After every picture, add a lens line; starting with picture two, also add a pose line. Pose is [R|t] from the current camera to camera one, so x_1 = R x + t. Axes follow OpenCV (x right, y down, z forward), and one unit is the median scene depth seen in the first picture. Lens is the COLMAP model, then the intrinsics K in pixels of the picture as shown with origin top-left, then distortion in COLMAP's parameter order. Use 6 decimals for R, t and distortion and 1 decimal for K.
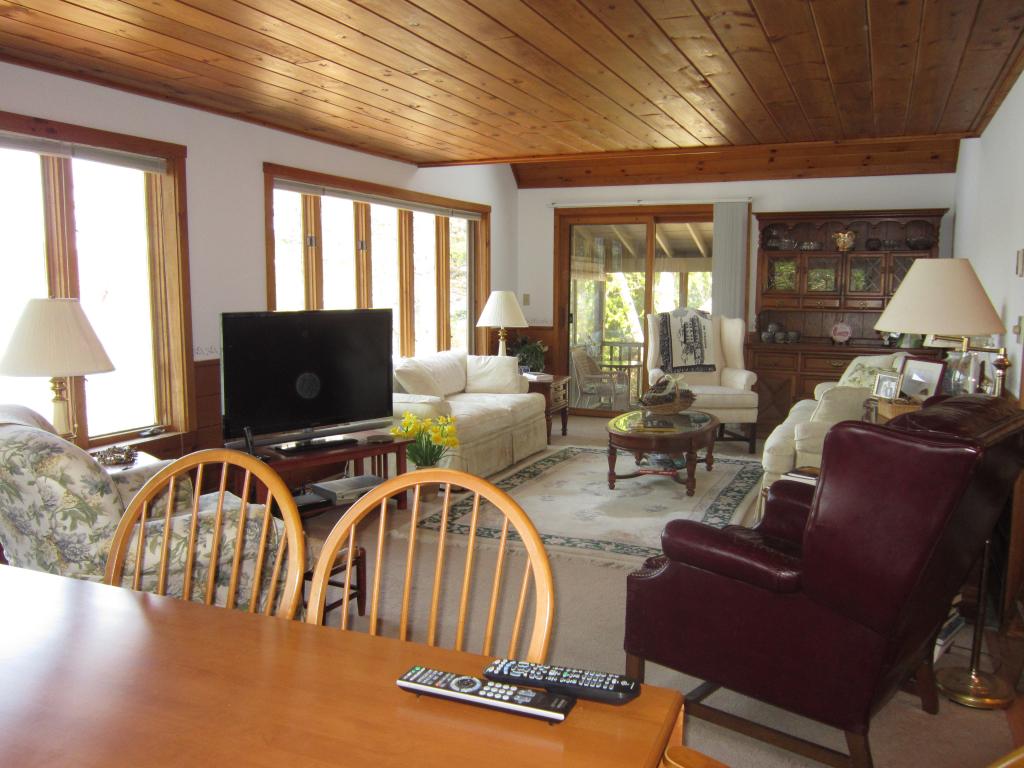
lens RADIAL K [[845.7, 0, 513.1], [0, 845.7, 379.3], [0, 0, 1]] dist [-0.032283, -0.004451]
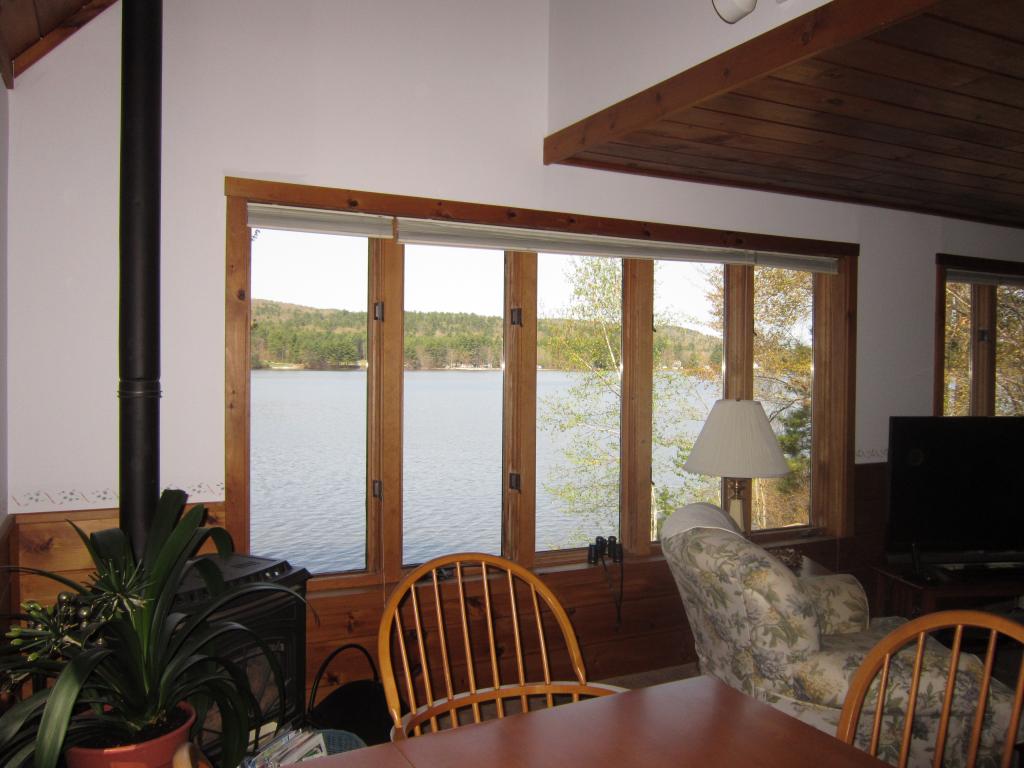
lens RADIAL K [[845.7, 0, 513.5], [0, 845.7, 383.8], [0, 0, 1]] dist [-0.032283, -0.004451]
pose [[0.763346, 0.019366, -0.645700, -0.124149], [-0.081027, 0.994527, -0.065962, -0.037857], [0.640888, 0.102671, 0.760737, 0.019989]]
